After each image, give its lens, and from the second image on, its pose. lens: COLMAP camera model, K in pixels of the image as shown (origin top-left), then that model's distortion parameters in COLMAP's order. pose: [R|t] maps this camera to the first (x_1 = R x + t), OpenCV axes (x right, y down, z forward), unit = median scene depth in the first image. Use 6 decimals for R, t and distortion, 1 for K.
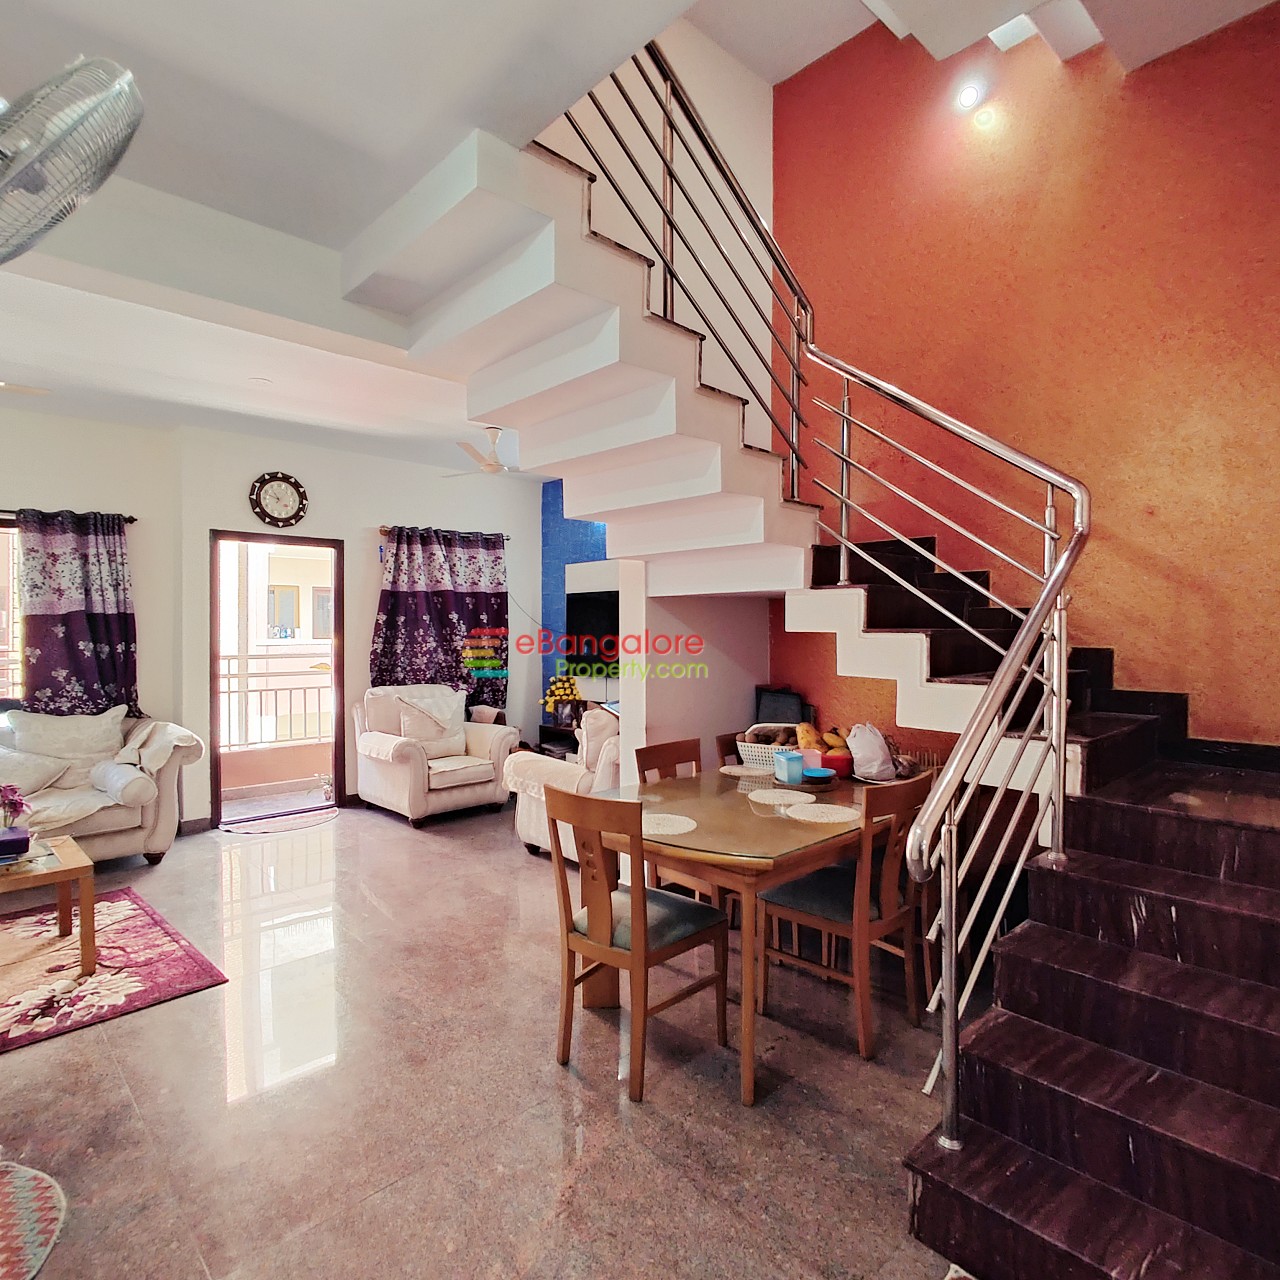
lens RADIAL K [[749.8, 0, 639.4], [0, 749.8, 632.8], [0, 0, 1]] dist [-0.000654, 0.007829]
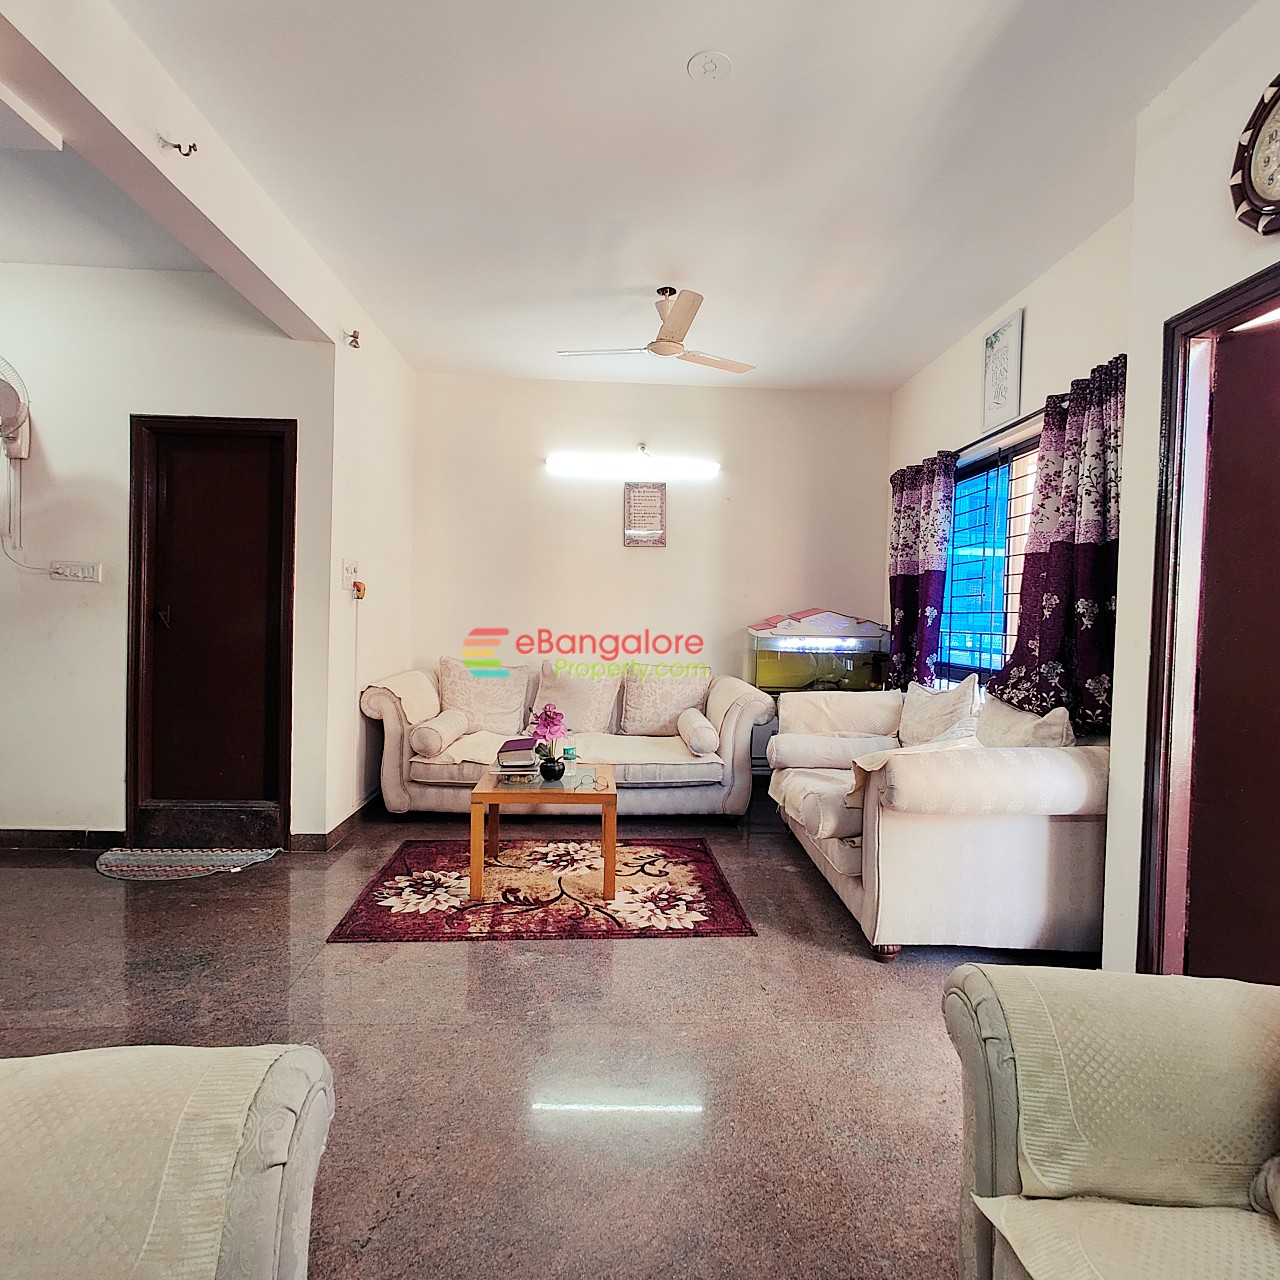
lens RADIAL K [[749.8, 0, 640.2], [0, 749.8, 628.3], [0, 0, 1]] dist [-0.000654, 0.007829]
pose [[-0.637708, -0.008415, -0.770232, -0.060094], [-0.041446, 0.998867, 0.023402, 0.036349], [0.769162, 0.046847, -0.637334, 1.049185]]
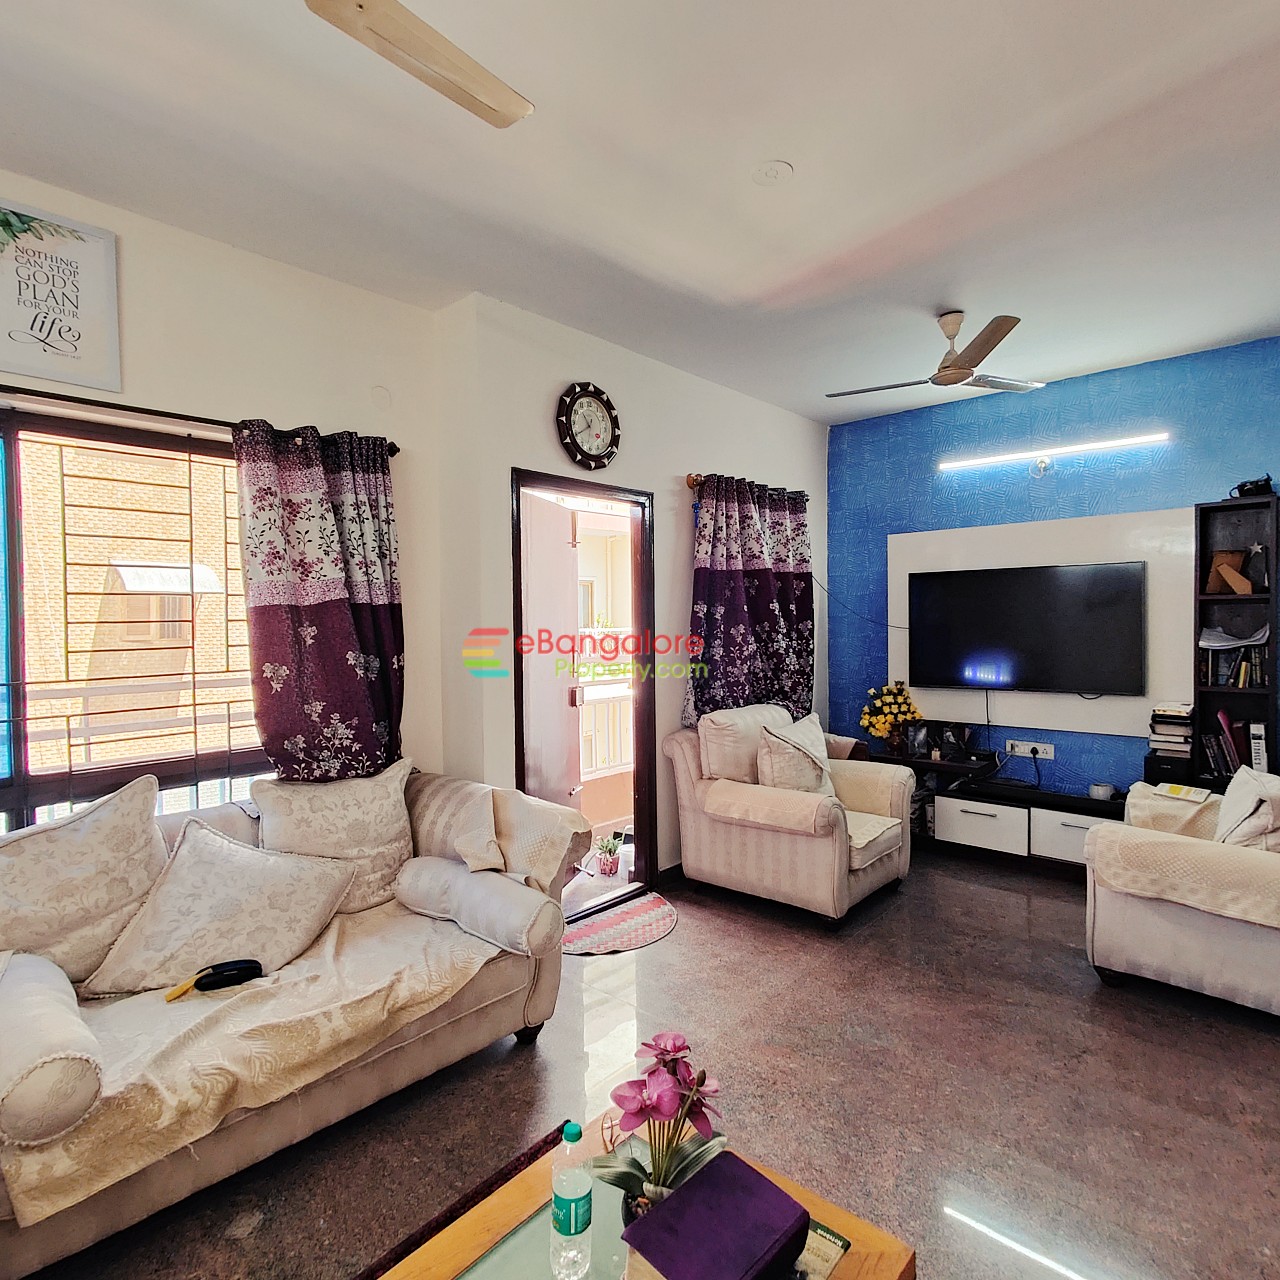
lens RADIAL K [[749.8, 0, 633.3], [0, 749.8, 637.3], [0, 0, 1]] dist [-0.000654, 0.007829]
pose [[0.996551, -0.010407, 0.082325, -0.523229], [0.009040, 0.999815, 0.016967, -0.006972], [-0.082486, -0.016164, 0.996461, 0.369546]]
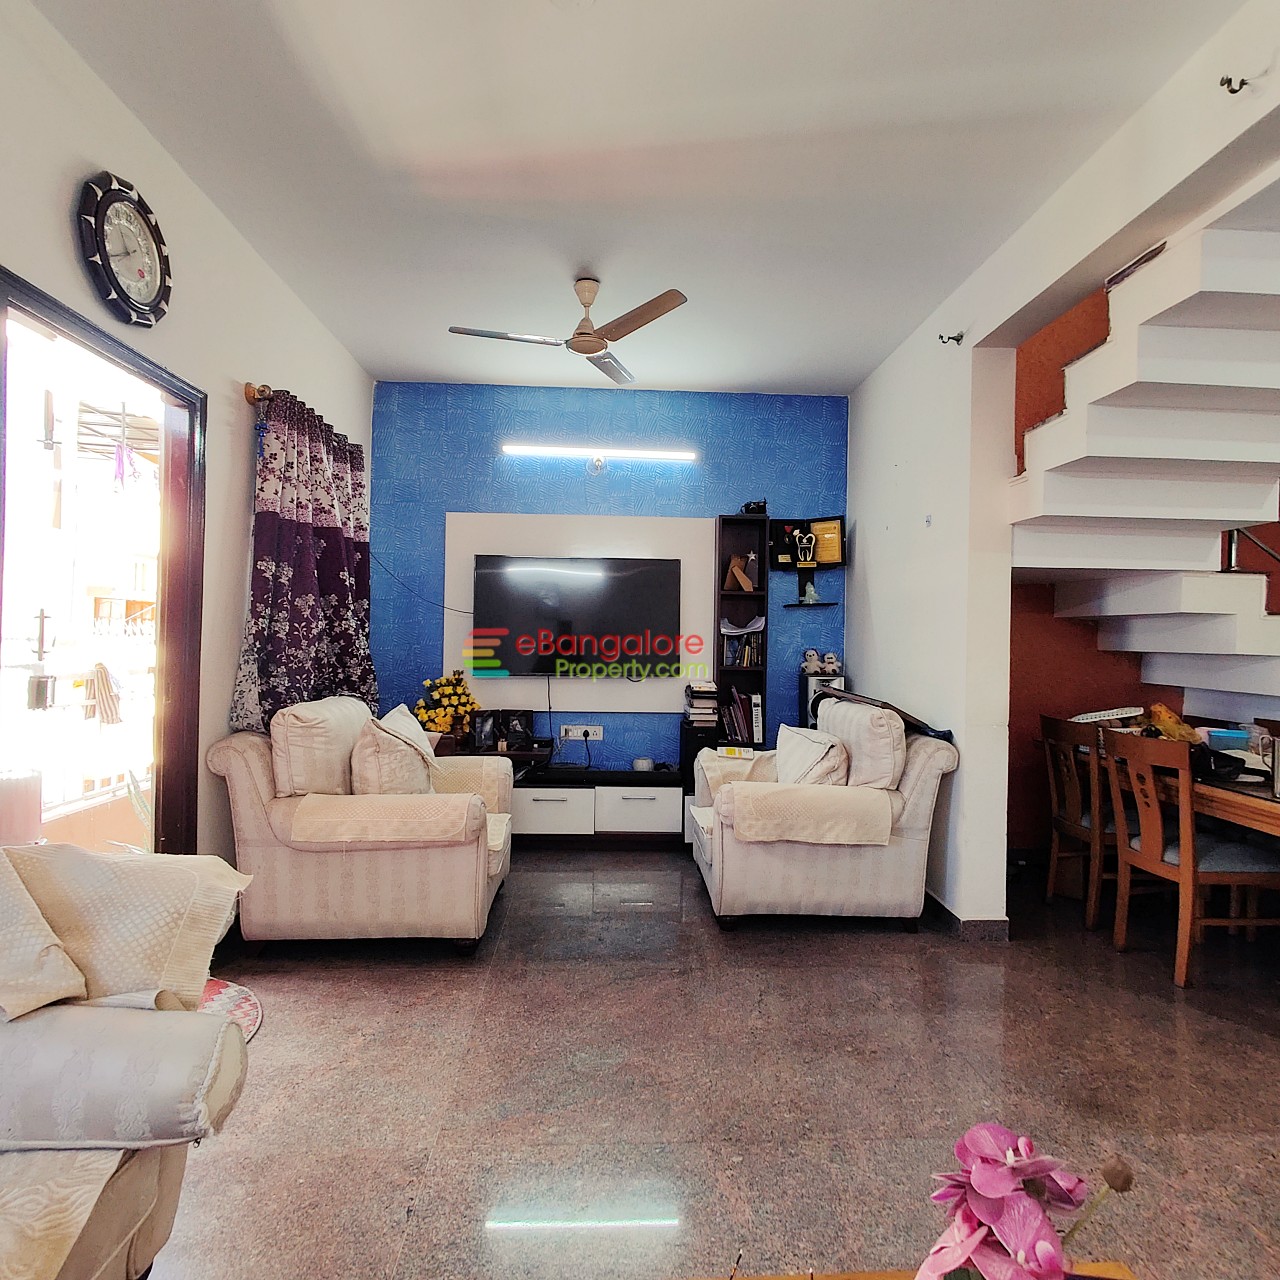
lens RADIAL K [[749.8, 0, 642.0], [0, 749.8, 636.8], [0, 0, 1]] dist [-0.000654, 0.007829]
pose [[0.643791, 0.014619, 0.765062, -0.640902], [-0.015610, 0.999860, -0.005970, 0.029027], [-0.765042, -0.008099, 0.643929, 0.551256]]
